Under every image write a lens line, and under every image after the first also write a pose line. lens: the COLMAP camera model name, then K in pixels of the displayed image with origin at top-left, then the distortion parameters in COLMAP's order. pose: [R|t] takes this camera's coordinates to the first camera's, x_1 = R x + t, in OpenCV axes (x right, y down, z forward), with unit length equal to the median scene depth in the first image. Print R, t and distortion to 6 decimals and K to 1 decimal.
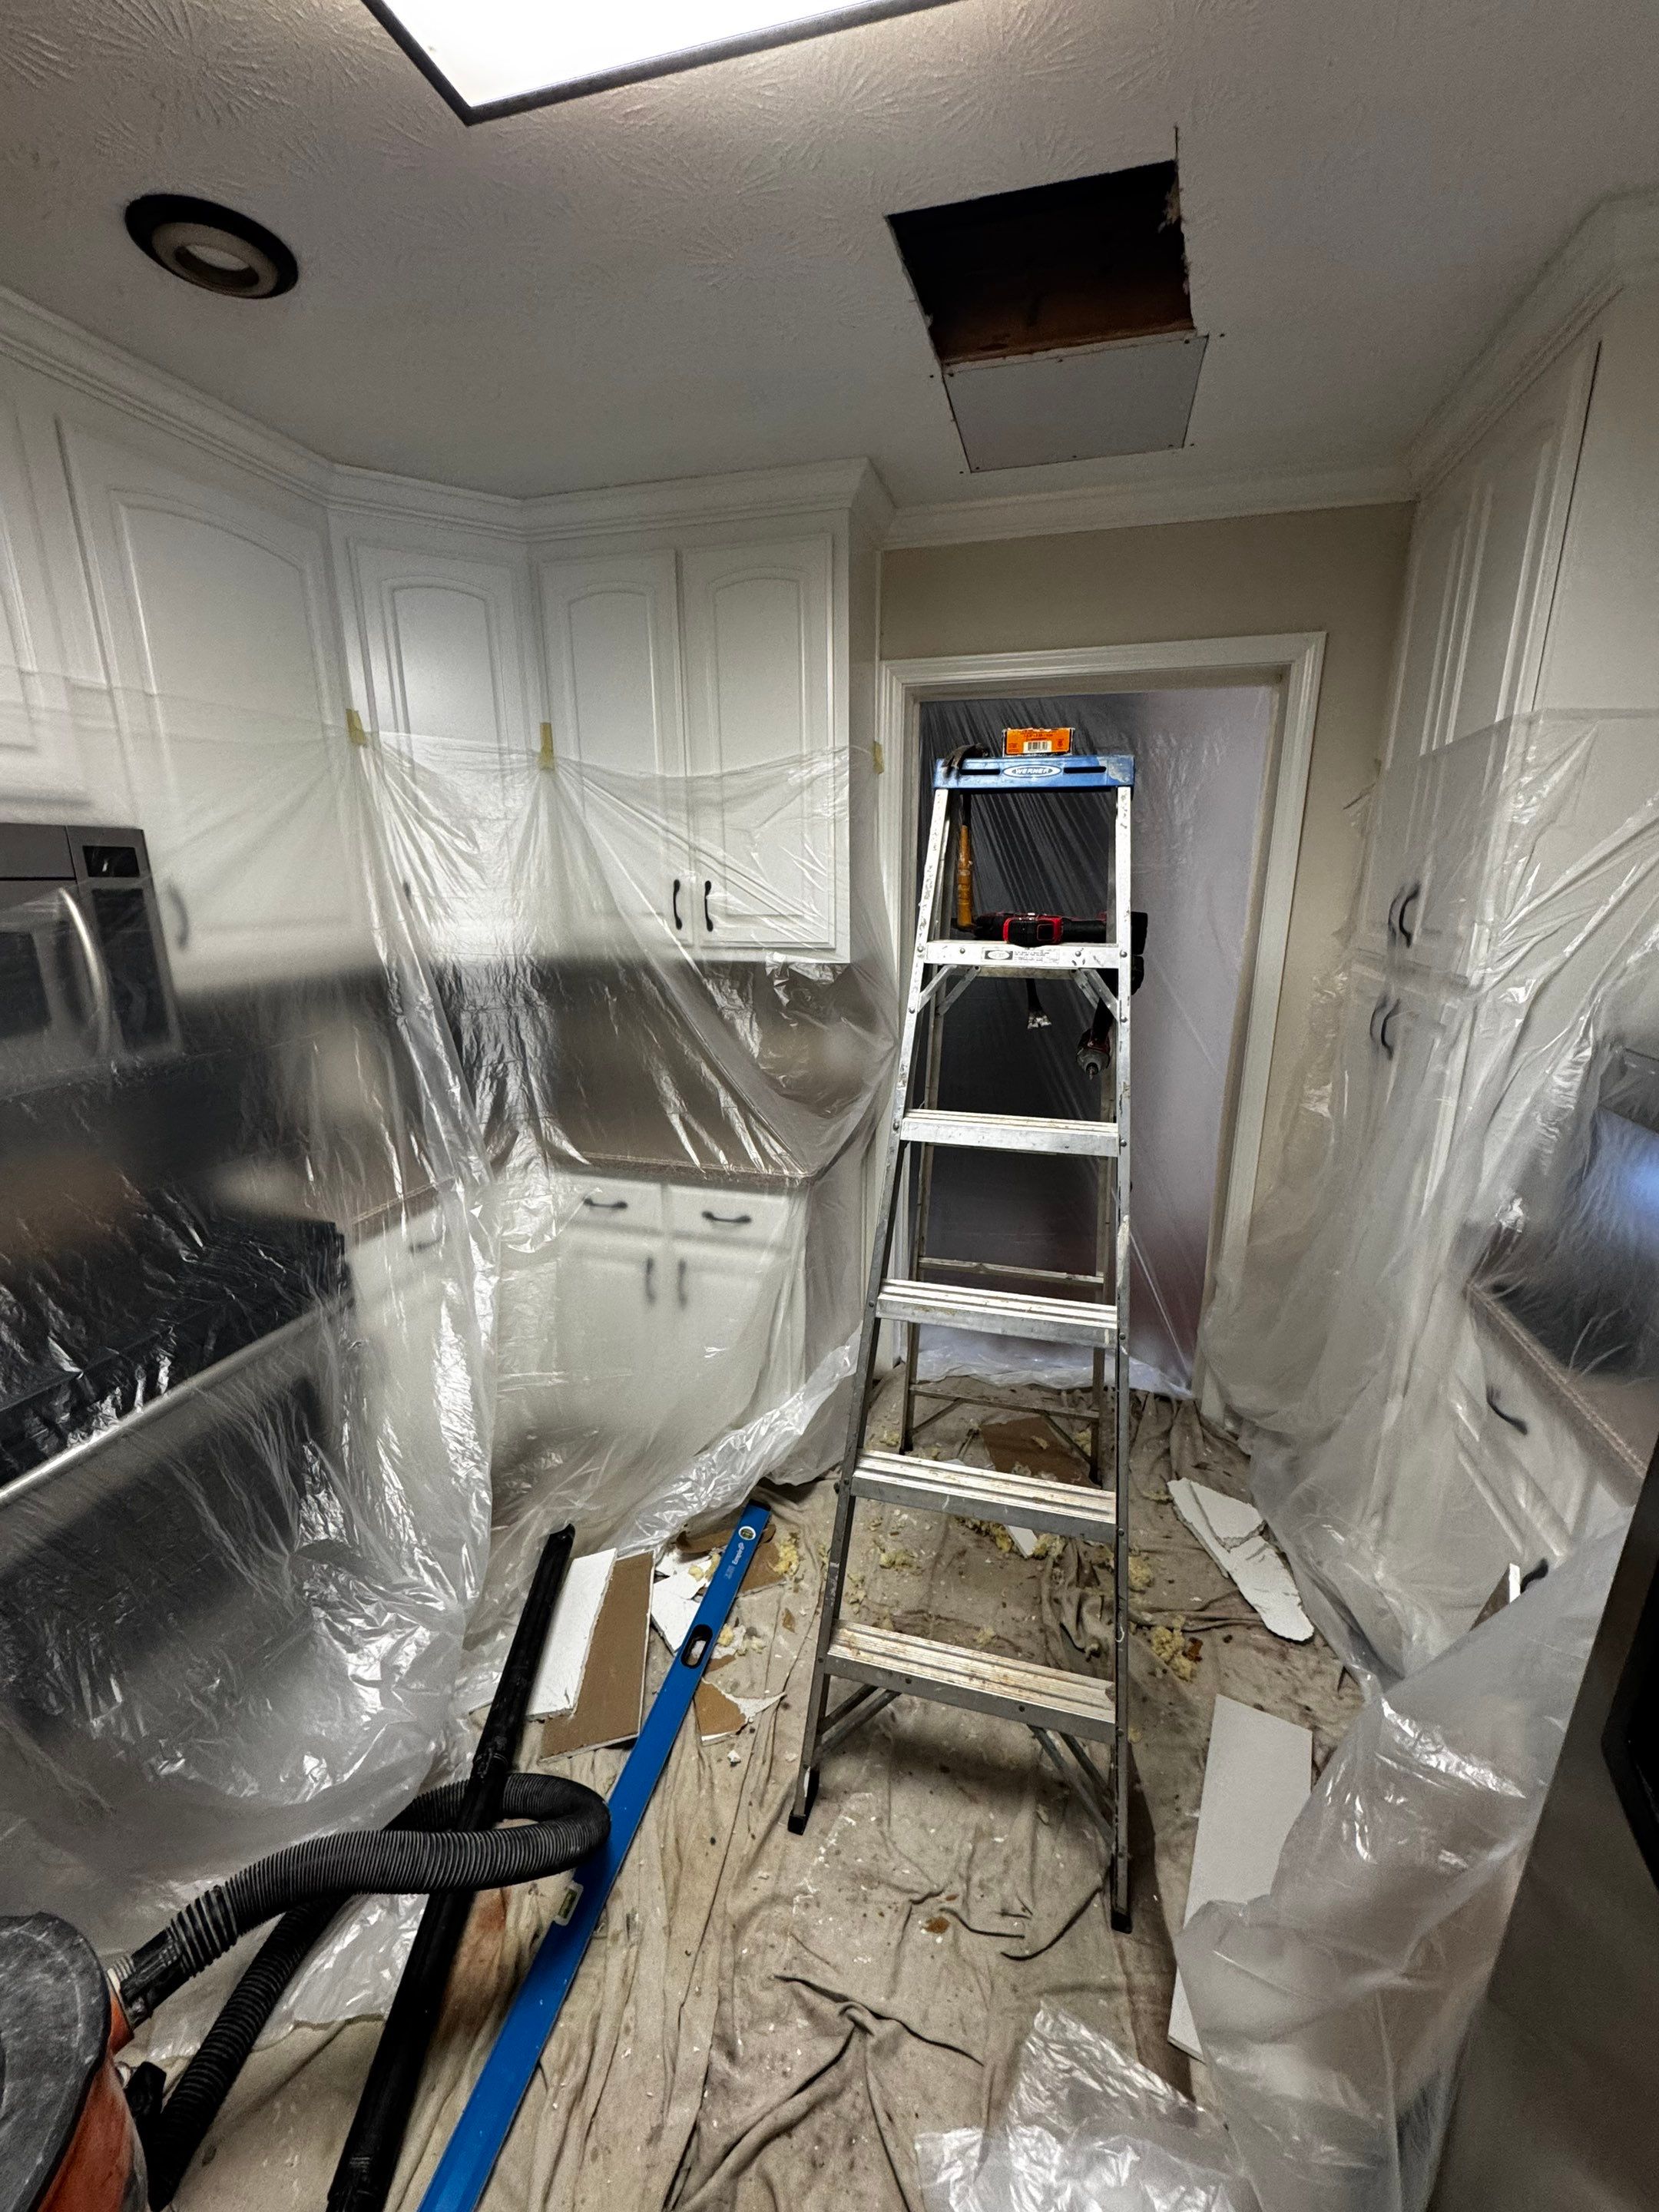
lens RADIAL K [[879.8, 0, 831.2], [0, 879.8, 1107.4], [0, 0, 1]] dist [-0.002074, 0.000061]
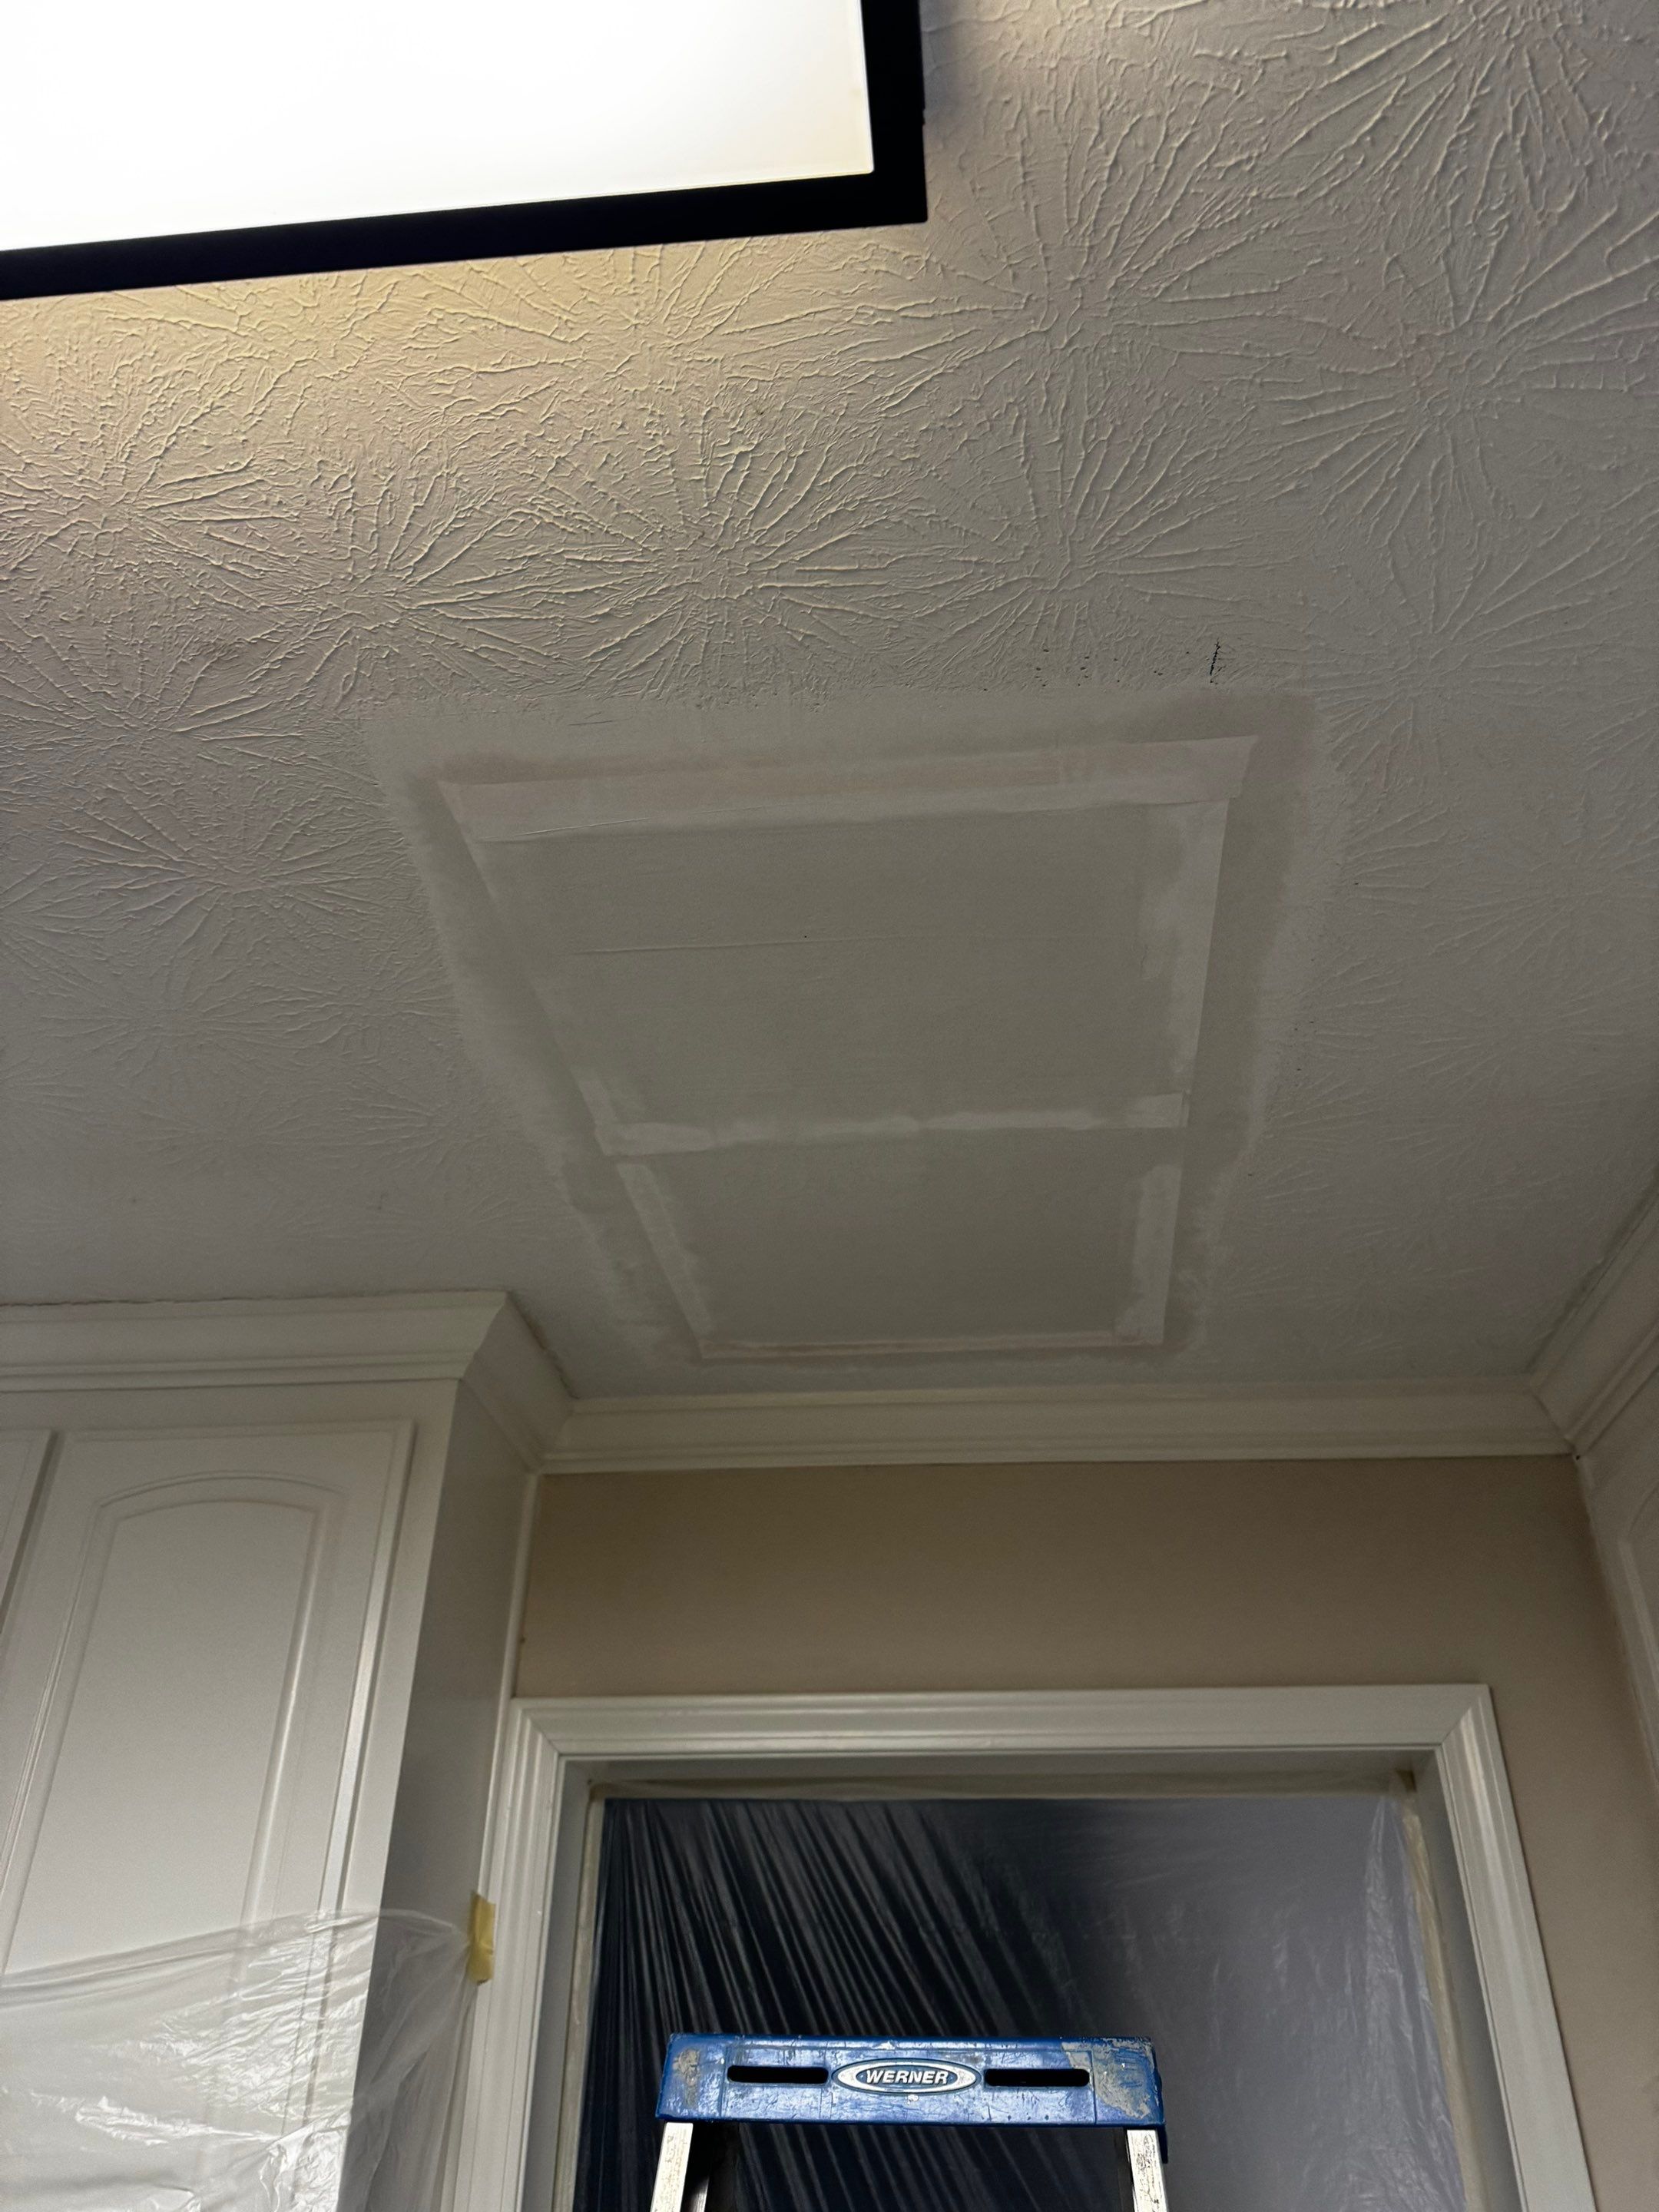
lens RADIAL K [[1668.0, 0, 852.1], [0, 1668.0, 1082.0], [0, 0, 1]] dist [-0.002673, -0.003191]
pose [[0.983691, 0.107055, 0.144541, 0.078608], [0.036995, 0.665993, -0.745040, -0.116290], [-0.176023, 0.738237, 0.651170, 0.263521]]
